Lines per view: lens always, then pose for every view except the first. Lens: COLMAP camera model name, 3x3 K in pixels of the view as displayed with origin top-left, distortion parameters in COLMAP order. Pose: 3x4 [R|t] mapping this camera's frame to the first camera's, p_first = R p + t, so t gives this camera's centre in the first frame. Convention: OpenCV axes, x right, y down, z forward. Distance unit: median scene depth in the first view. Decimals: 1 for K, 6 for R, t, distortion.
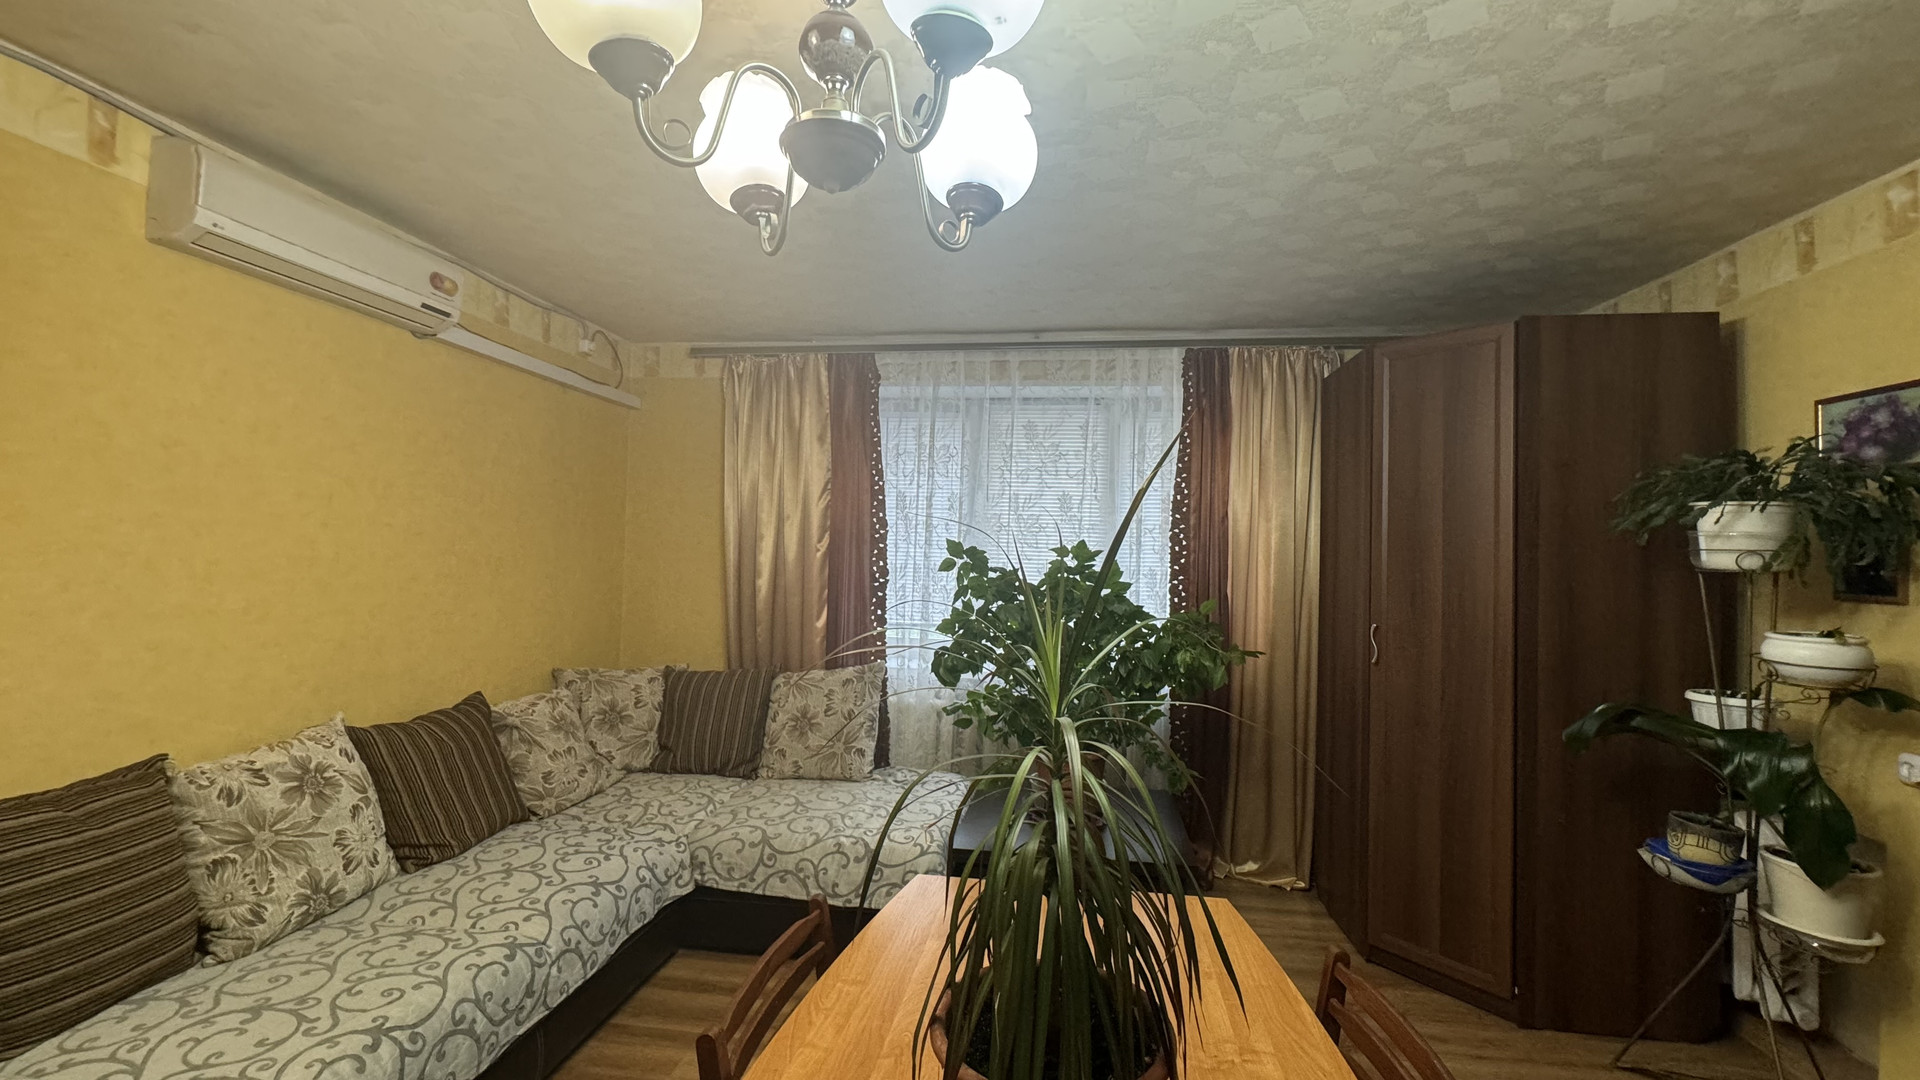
lens RADIAL K [[764.5, 0, 958.8], [0, 764.5, 543.8], [0, 0, 1]] dist [-0.003308, -0.000268]
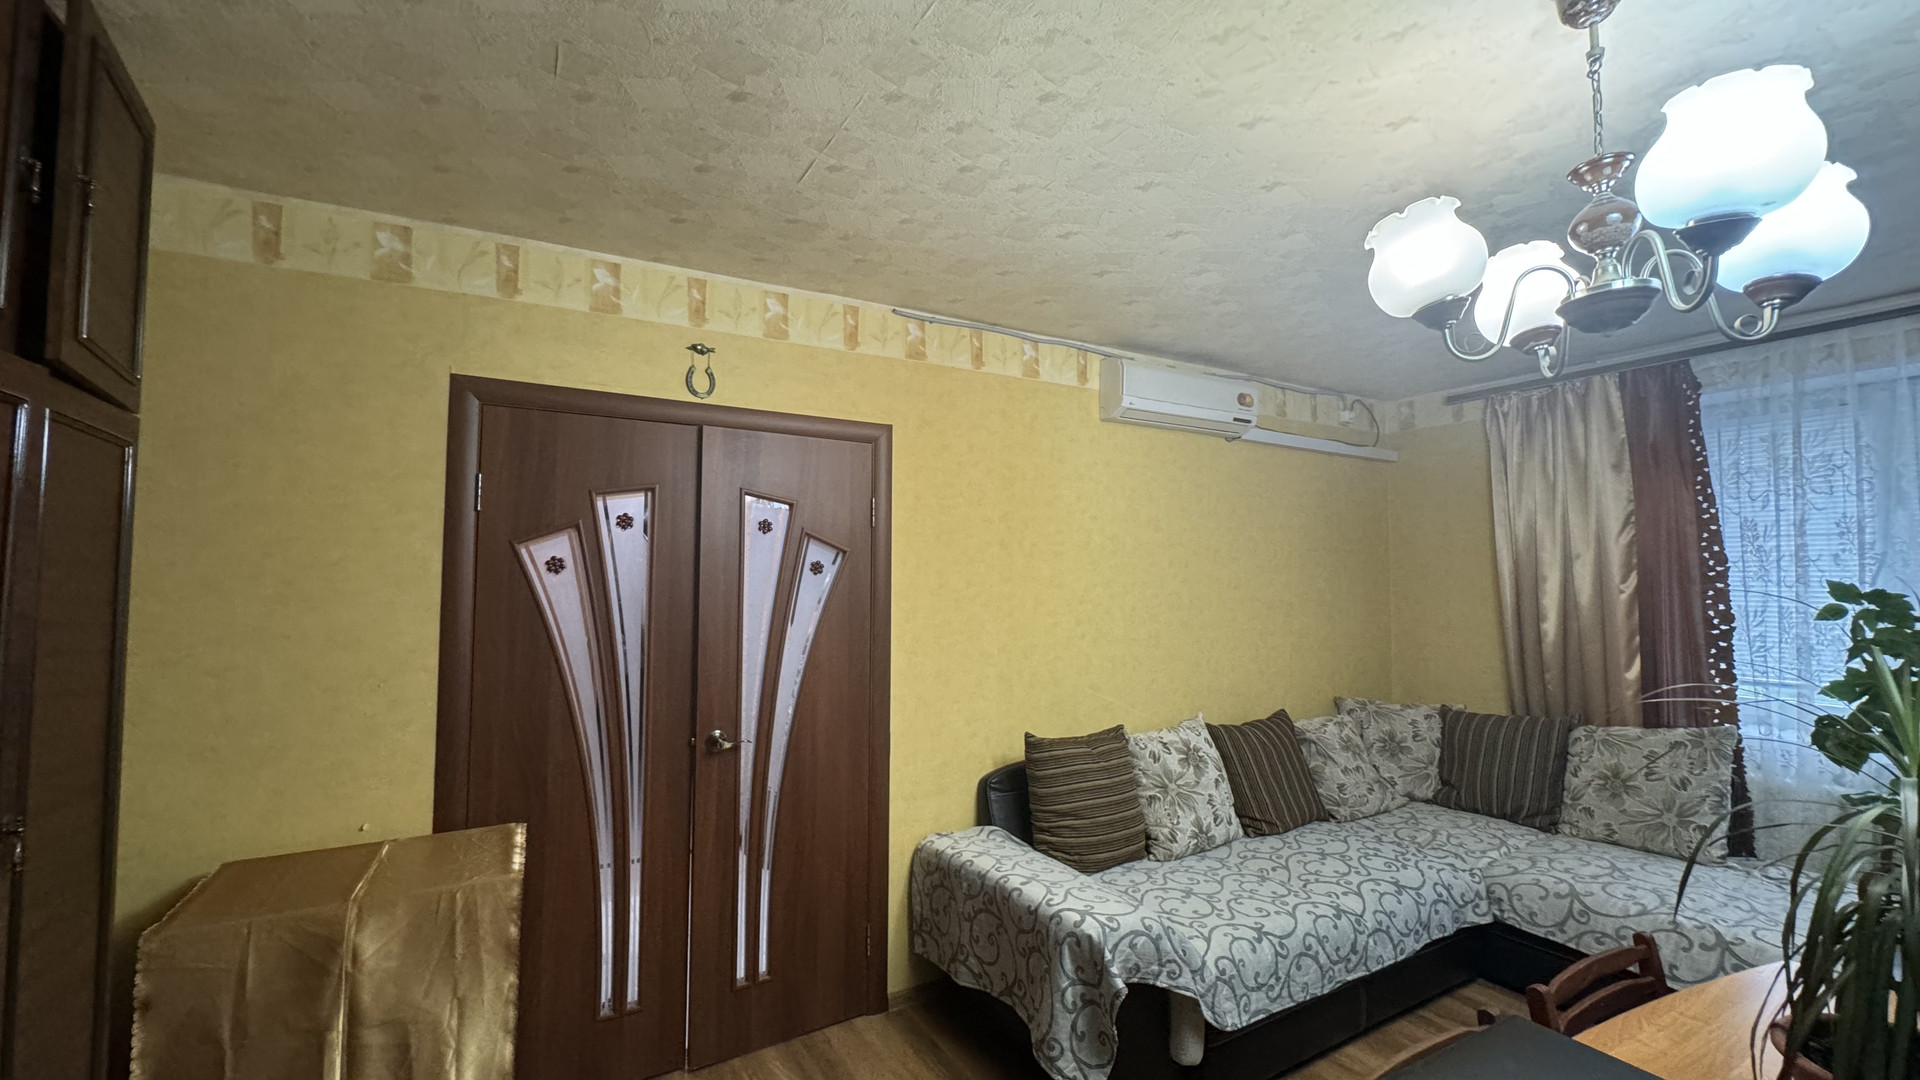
lens RADIAL K [[764.5, 0, 961.5], [0, 764.5, 537.9], [0, 0, 1]] dist [-0.003308, -0.000268]
pose [[0.623632, -0.064384, -0.779063, 0.044631], [0.025206, 0.997740, -0.062279, -0.024705], [0.781312, 0.019203, 0.623845, -0.218001]]
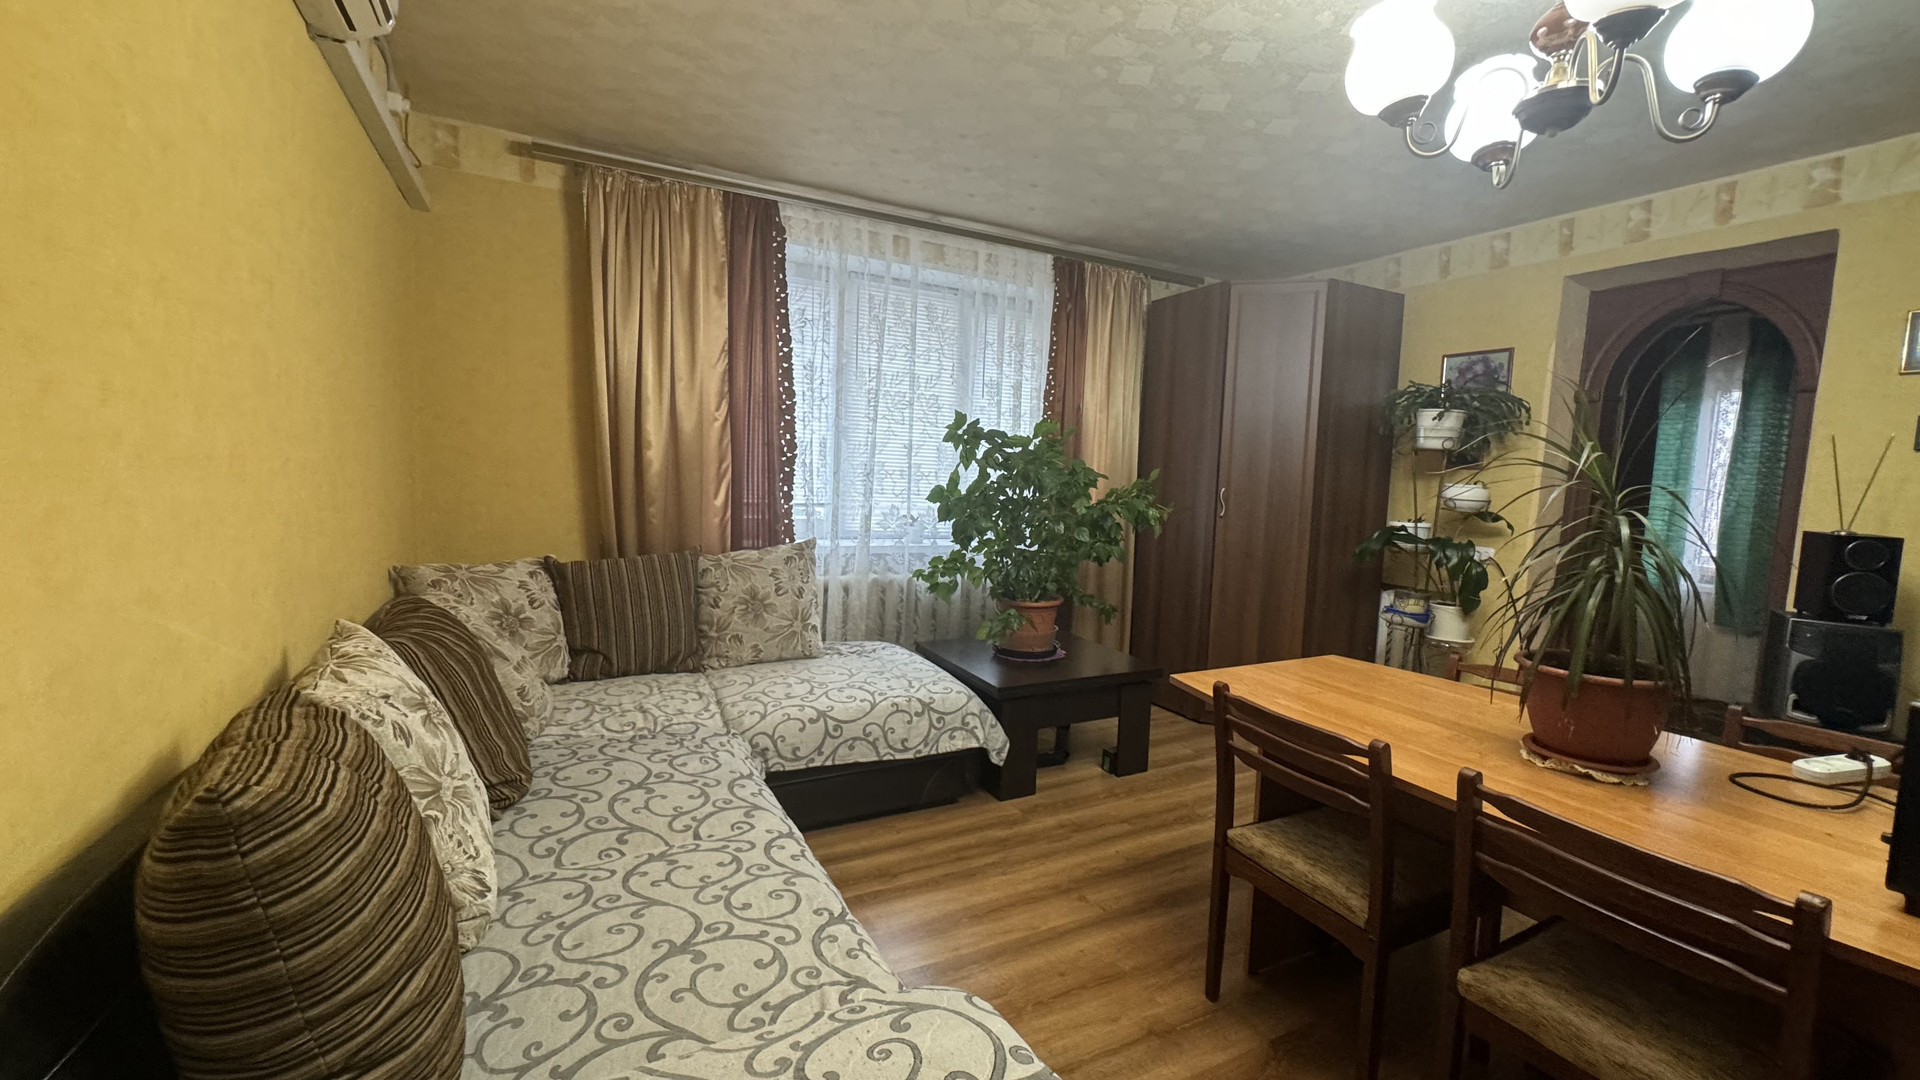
lens RADIAL K [[764.5, 0, 967.5], [0, 764.5, 541.6], [0, 0, 1]] dist [-0.003308, -0.000268]
pose [[0.813424, -0.045985, 0.579850, -0.632602], [-0.028202, 0.992580, 0.118280, 0.048597], [-0.580987, -0.112565, 0.806092, 0.130746]]
